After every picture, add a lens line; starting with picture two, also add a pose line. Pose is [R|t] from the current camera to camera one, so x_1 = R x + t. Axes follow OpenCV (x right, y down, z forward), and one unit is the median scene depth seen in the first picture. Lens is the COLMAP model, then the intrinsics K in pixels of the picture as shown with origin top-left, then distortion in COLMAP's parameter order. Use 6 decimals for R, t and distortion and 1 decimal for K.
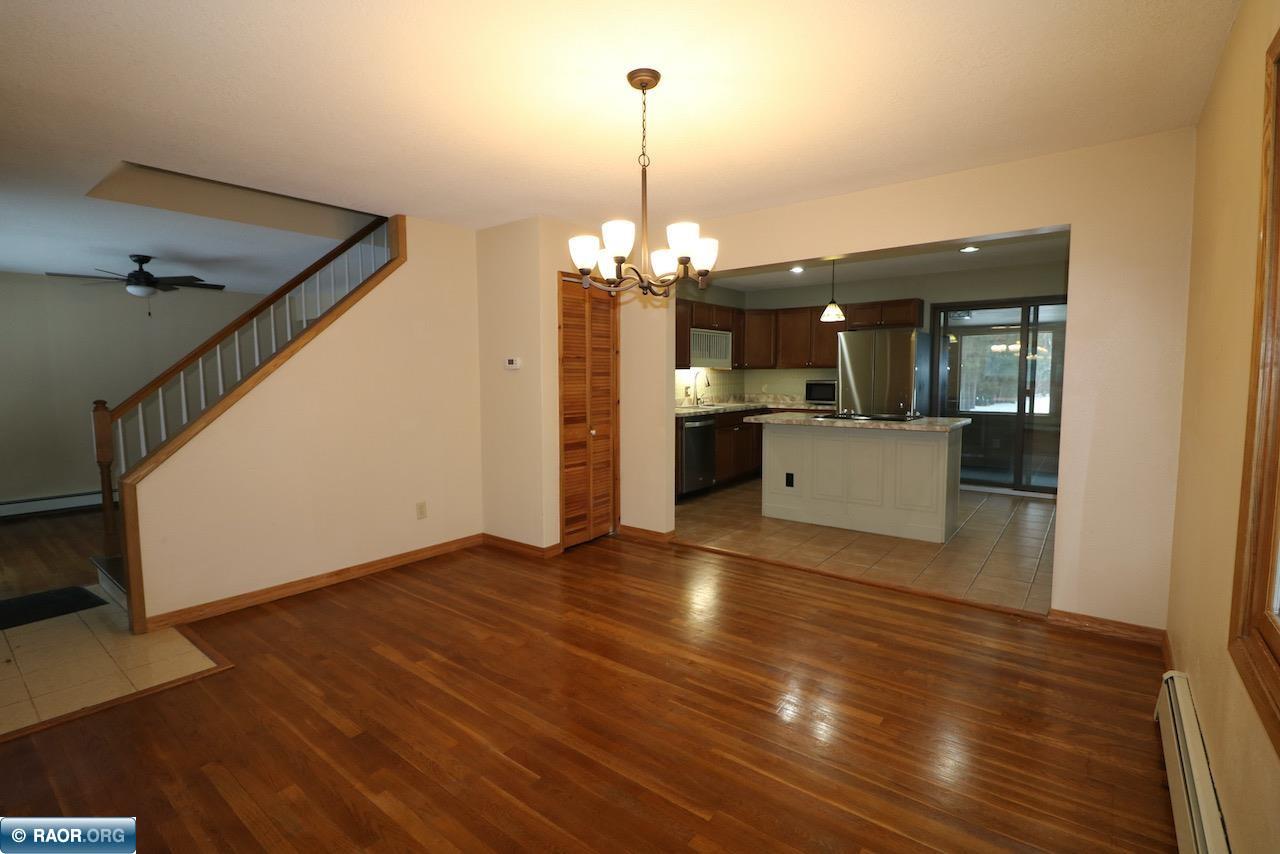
lens RADIAL K [[589.7, 0, 635.8], [0, 589.7, 420.3], [0, 0, 1]] dist [-0.011542, -0.001346]
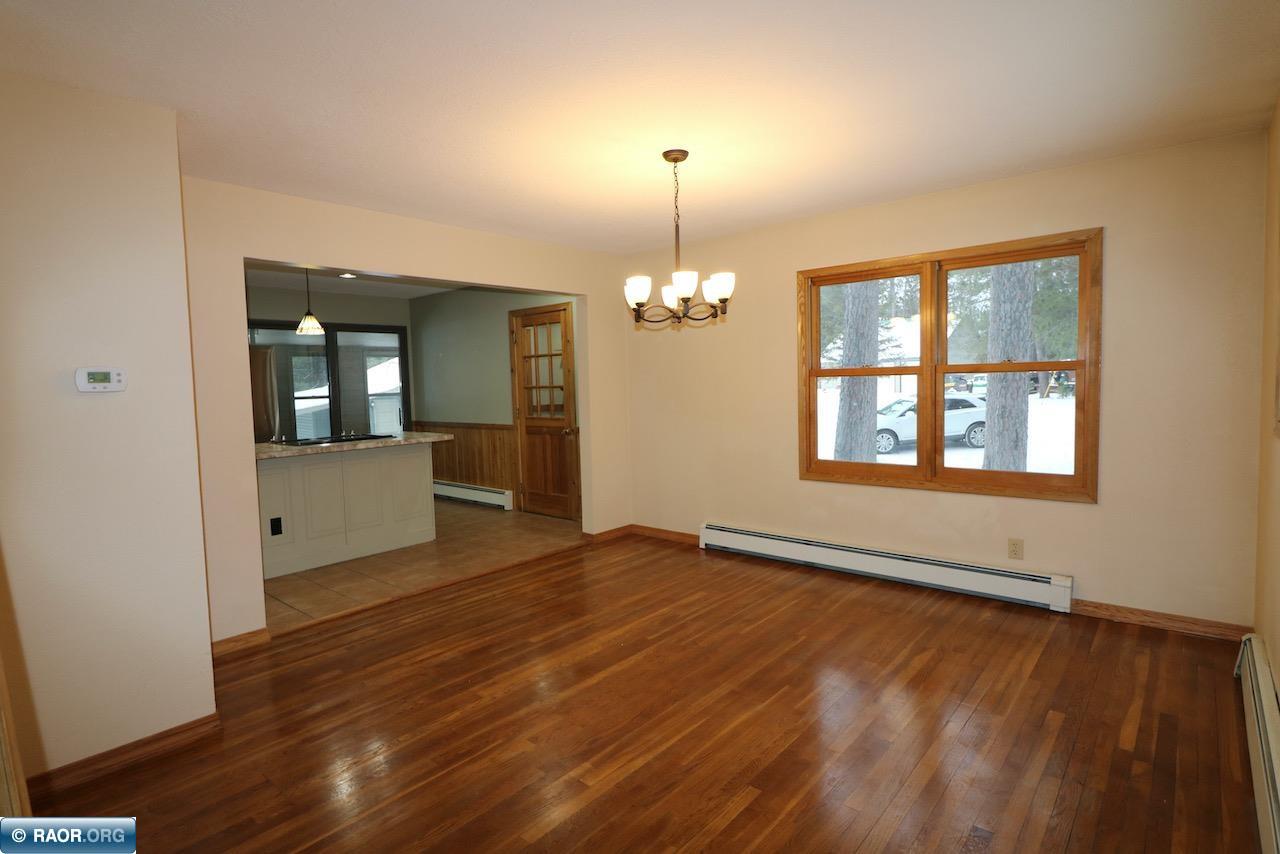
lens RADIAL K [[645.2, 0, 642.7], [0, 645.2, 426.5], [0, 0, 1]] dist [0.004732, 0.000141]
pose [[0.040505, -0.067248, 0.996914, -0.896225], [0.103135, 0.992685, 0.062772, -0.058755], [-0.993842, 0.100274, 0.047145, 0.668937]]
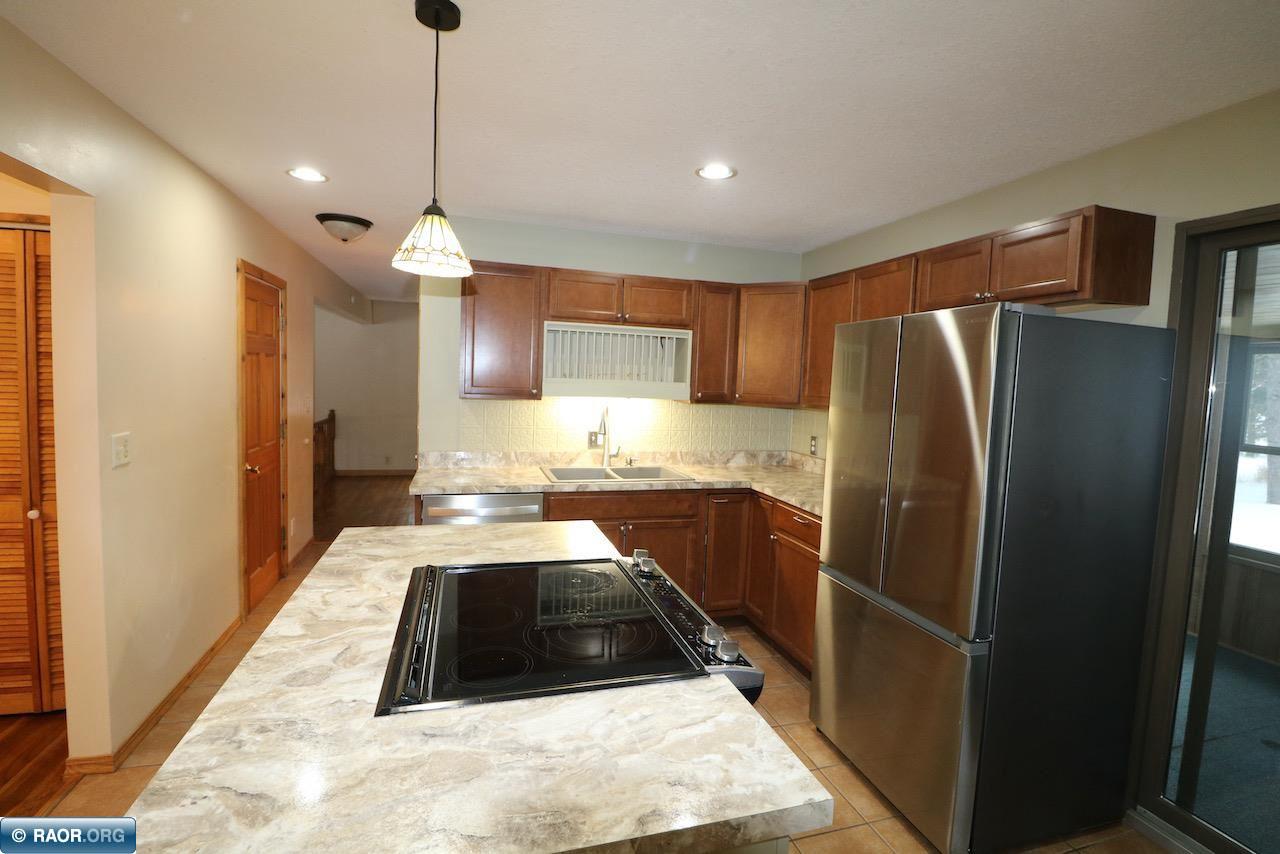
lens RADIAL K [[589.7, 0, 645.9], [0, 589.7, 429.5], [0, 0, 1]] dist [-0.011542, -0.001346]
pose [[0.825440, 0.085516, -0.557975, 0.859389], [-0.087359, 0.995902, 0.023398, -0.150230], [0.557689, 0.029430, 0.829528, 1.156561]]
